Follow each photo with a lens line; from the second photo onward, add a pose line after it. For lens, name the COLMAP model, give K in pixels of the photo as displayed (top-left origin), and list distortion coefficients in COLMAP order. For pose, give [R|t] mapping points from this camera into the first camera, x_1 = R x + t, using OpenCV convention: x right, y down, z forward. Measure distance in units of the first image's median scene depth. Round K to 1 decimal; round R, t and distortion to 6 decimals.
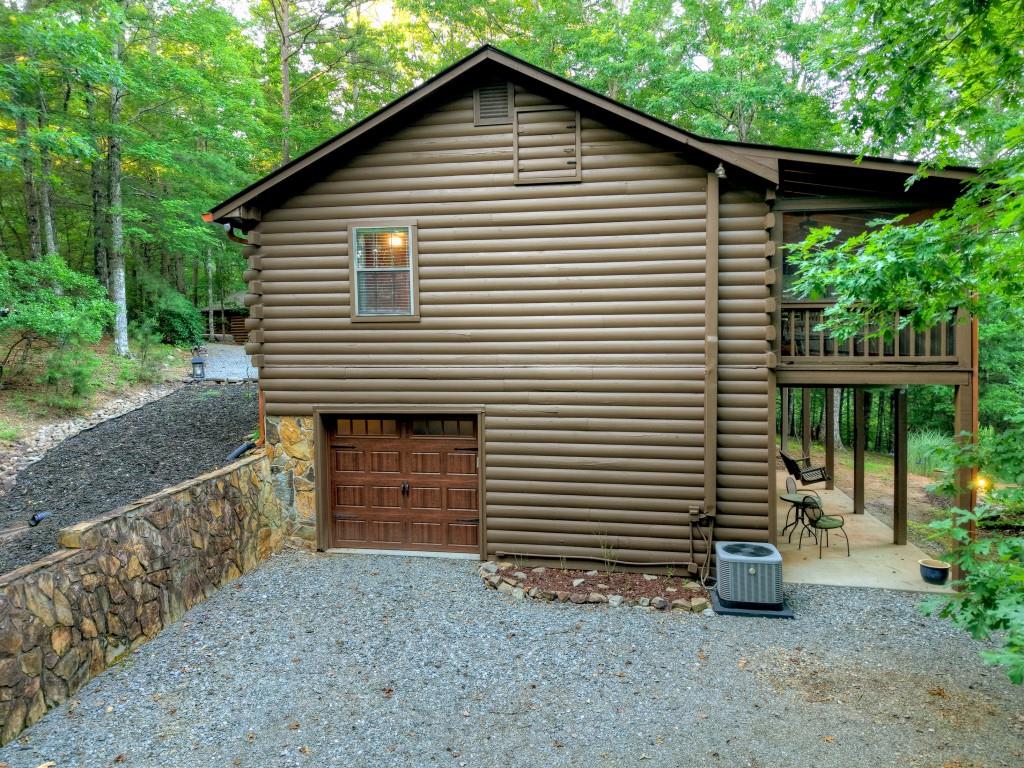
lens RADIAL K [[704.3, 0, 519.5], [0, 704.3, 355.1], [0, 0, 1]] dist [0.002819, -0.008203]
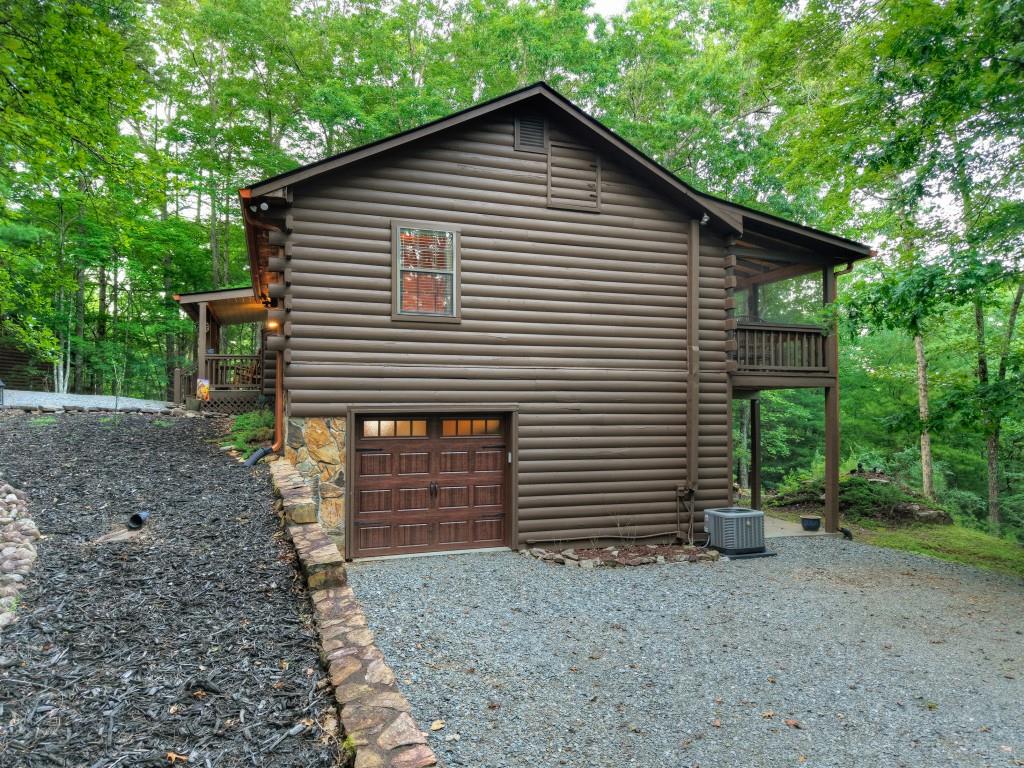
lens RADIAL K [[704.3, 0, 506.8], [0, 704.3, 383.4], [0, 0, 1]] dist [0.002819, -0.008203]
pose [[0.865846, 0.025632, 0.499654, -0.606282], [0.010338, 0.997557, -0.069088, 0.114634], [-0.500204, 0.064985, 0.863466, 0.072368]]
